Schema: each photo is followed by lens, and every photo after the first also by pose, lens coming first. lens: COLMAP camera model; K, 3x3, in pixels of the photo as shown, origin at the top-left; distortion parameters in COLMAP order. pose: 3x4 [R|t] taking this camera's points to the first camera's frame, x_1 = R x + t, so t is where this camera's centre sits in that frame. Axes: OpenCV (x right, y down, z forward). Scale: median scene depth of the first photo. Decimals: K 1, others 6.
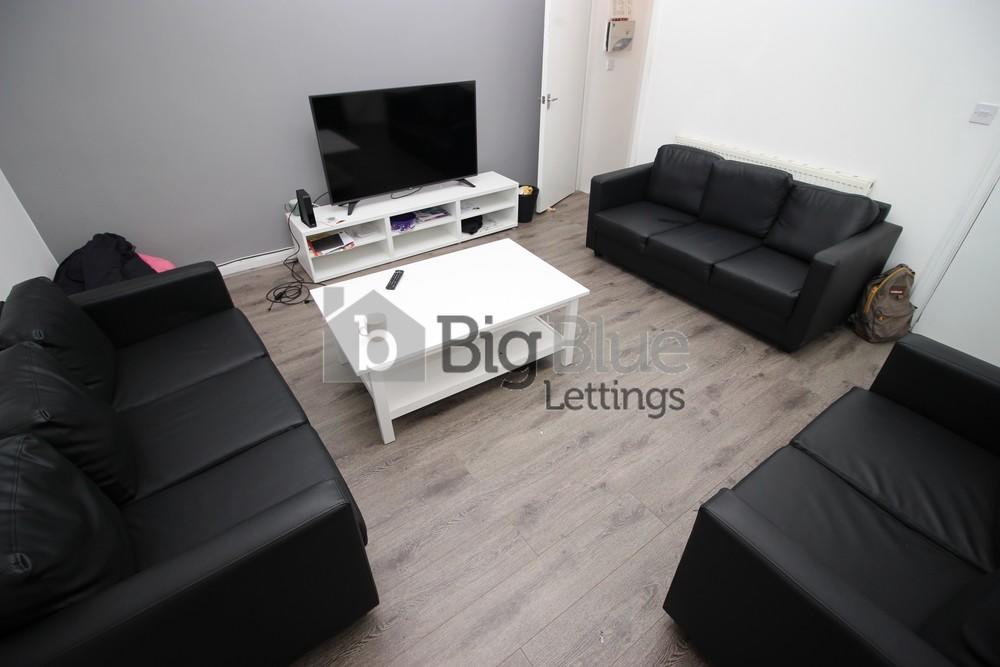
lens RADIAL K [[458.5, 0, 498.9], [0, 458.5, 325.9], [0, 0, 1]] dist [-0.001814, -0.013714]
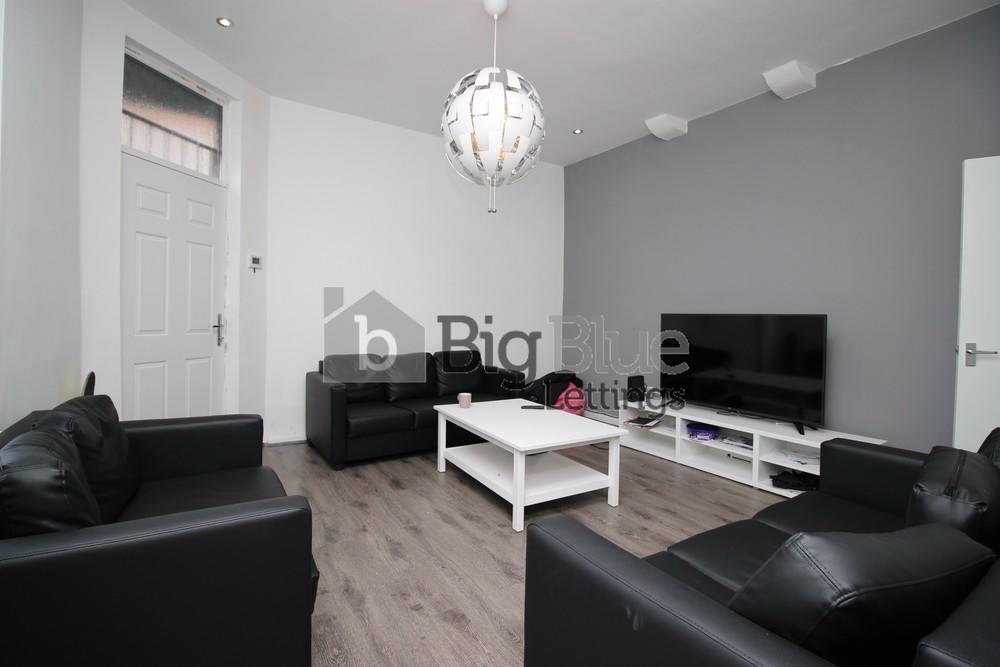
lens RADIAL K [[458.5, 0, 498.9], [0, 458.5, 325.9], [0, 0, 1]] dist [-0.001814, -0.013714]
pose [[-0.027662, 0.029064, -0.999195, 1.067680], [-0.591730, 0.805153, 0.039802, -0.267158], [0.805662, 0.592354, -0.005074, 0.723749]]
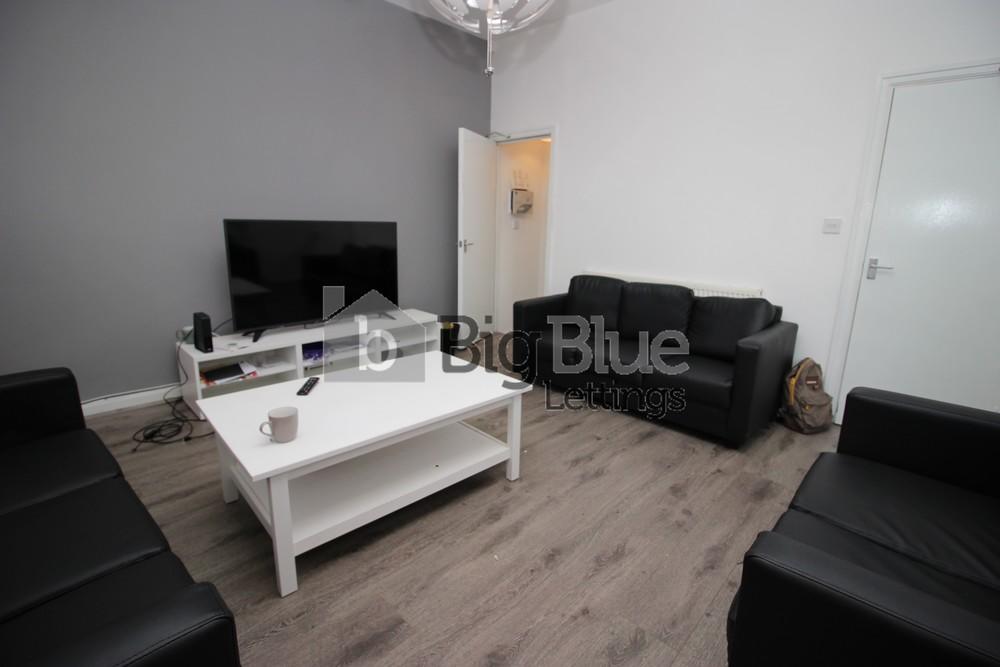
lens RADIAL K [[458.5, 0, 498.9], [0, 458.5, 325.9], [0, 0, 1]] dist [-0.001814, -0.013714]
pose [[0.980525, -0.014876, 0.195832, -0.041880], [0.087122, 0.926595, -0.365830, 0.128802], [-0.176015, 0.375766, 0.909845, 0.114314]]
